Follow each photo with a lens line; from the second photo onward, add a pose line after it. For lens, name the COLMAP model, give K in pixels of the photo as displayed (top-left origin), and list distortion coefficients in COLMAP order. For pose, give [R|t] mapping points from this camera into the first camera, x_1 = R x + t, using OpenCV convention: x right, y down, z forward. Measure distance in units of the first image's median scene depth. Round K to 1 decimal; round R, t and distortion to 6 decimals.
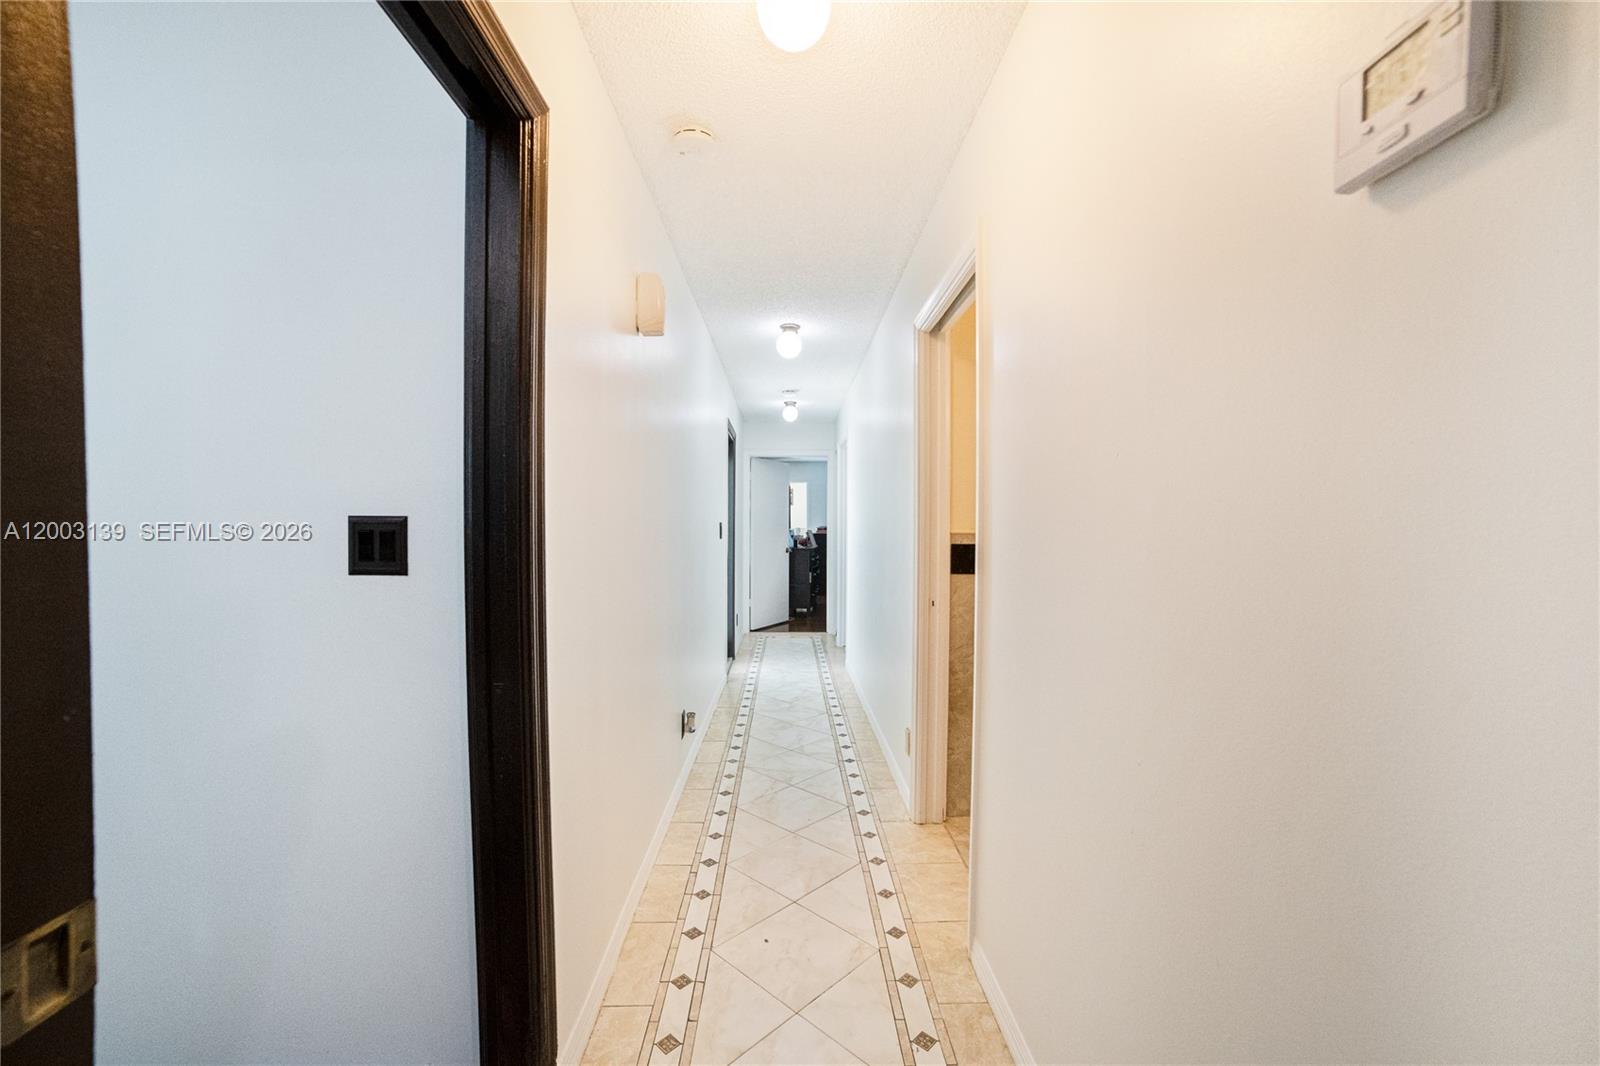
lens RADIAL K [[659.7, 0, 804.6], [0, 659.7, 536.9], [0, 0, 1]] dist [-0.103485, 0.034874]
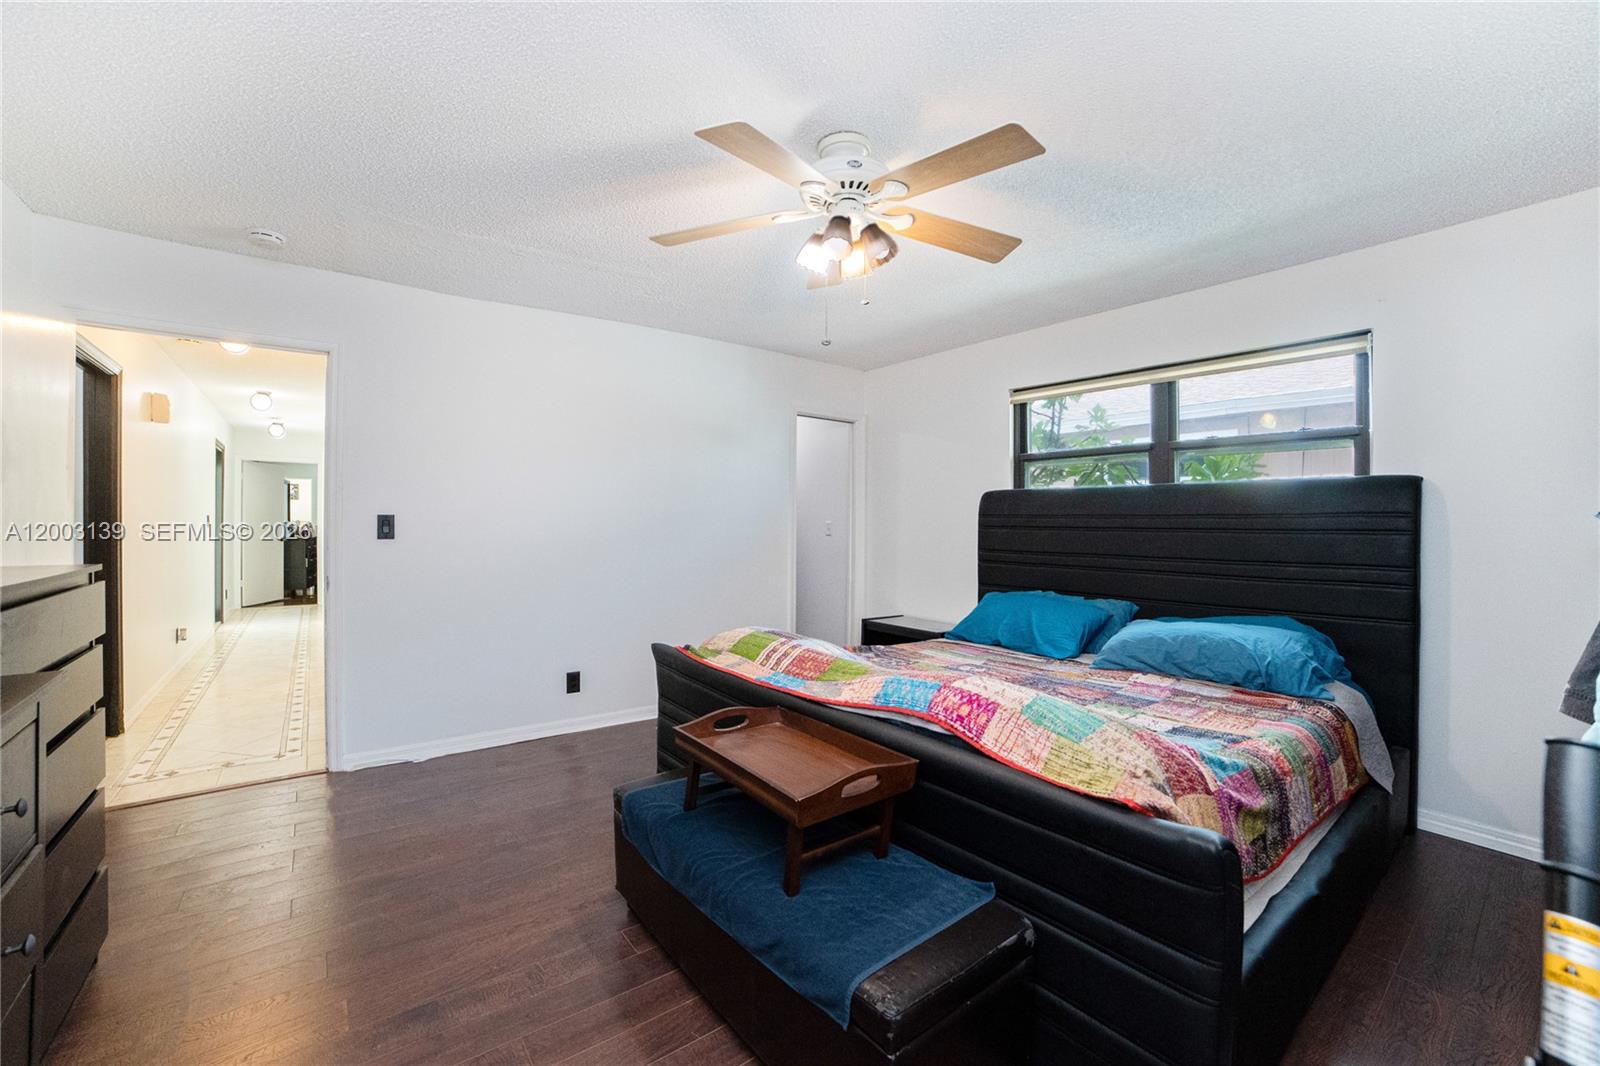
lens RADIAL K [[659.7, 0, 804.6], [0, 659.7, 536.9], [0, 0, 1]] dist [-0.103485, 0.034874]
pose [[0.804311, 0.003129, 0.594200, 0.081414], [-0.005581, 0.999982, 0.002288, 0.010844], [-0.594183, -0.005156, 0.804314, -0.571798]]
